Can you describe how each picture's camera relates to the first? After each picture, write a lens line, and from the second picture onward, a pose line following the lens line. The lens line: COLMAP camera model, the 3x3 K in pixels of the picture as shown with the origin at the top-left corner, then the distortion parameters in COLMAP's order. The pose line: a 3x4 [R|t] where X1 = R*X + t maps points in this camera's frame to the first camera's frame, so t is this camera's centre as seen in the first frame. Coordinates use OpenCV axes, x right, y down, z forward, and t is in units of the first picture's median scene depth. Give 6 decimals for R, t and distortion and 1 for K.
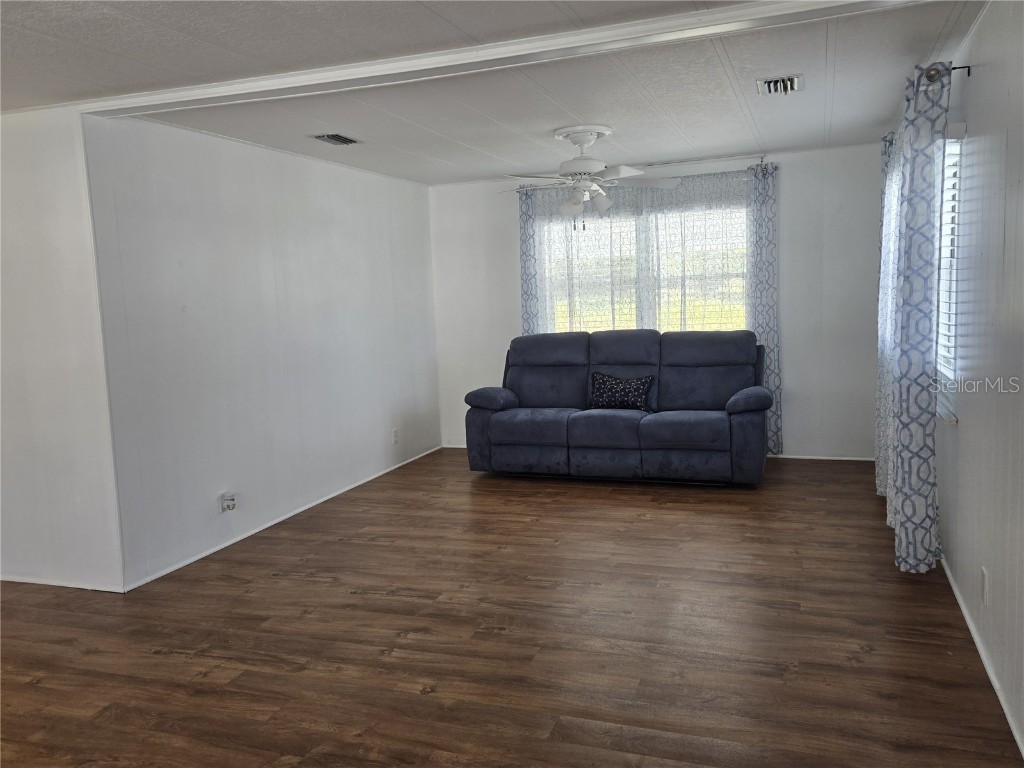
lens RADIAL K [[816.8, 0, 514.7], [0, 816.8, 384.2], [0, 0, 1]] dist [0.008370, -0.021672]
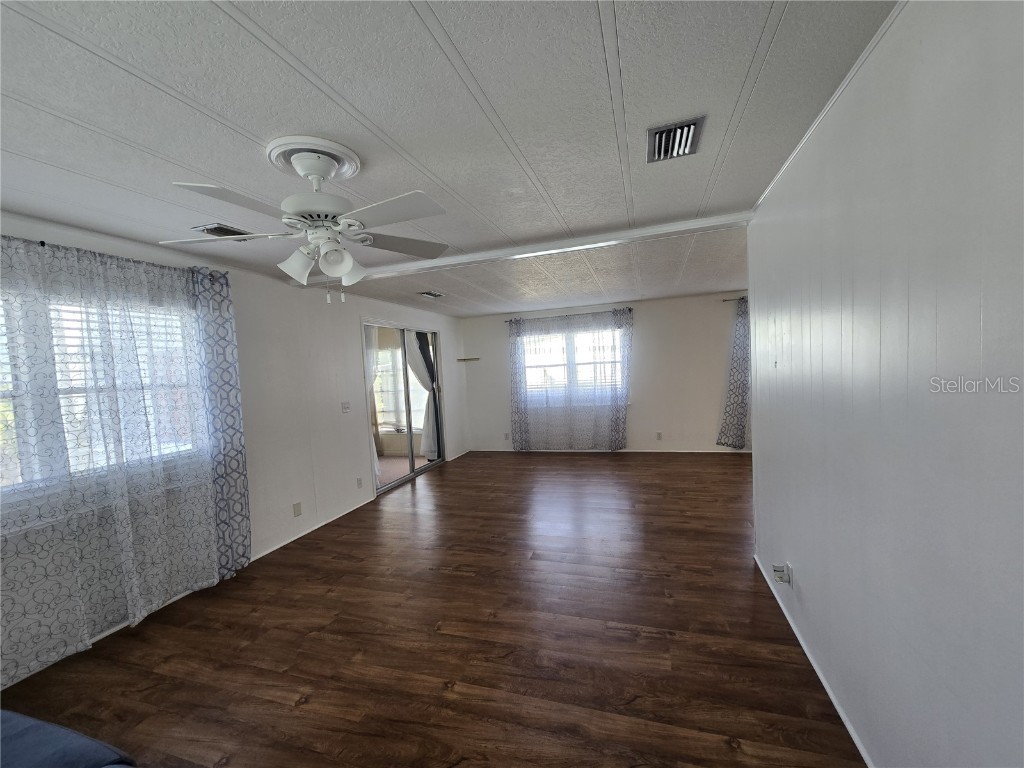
lens RADIAL K [[414.9, 0, 512.9], [0, 414.9, 389.5], [0, 0, 1]] dist [-0.001071, -0.000009]
pose [[-0.994651, 0.099839, -0.026479, -0.073641], [0.093774, 0.980315, 0.173750, -0.235074], [0.043305, 0.170338, -0.984434, 1.928947]]
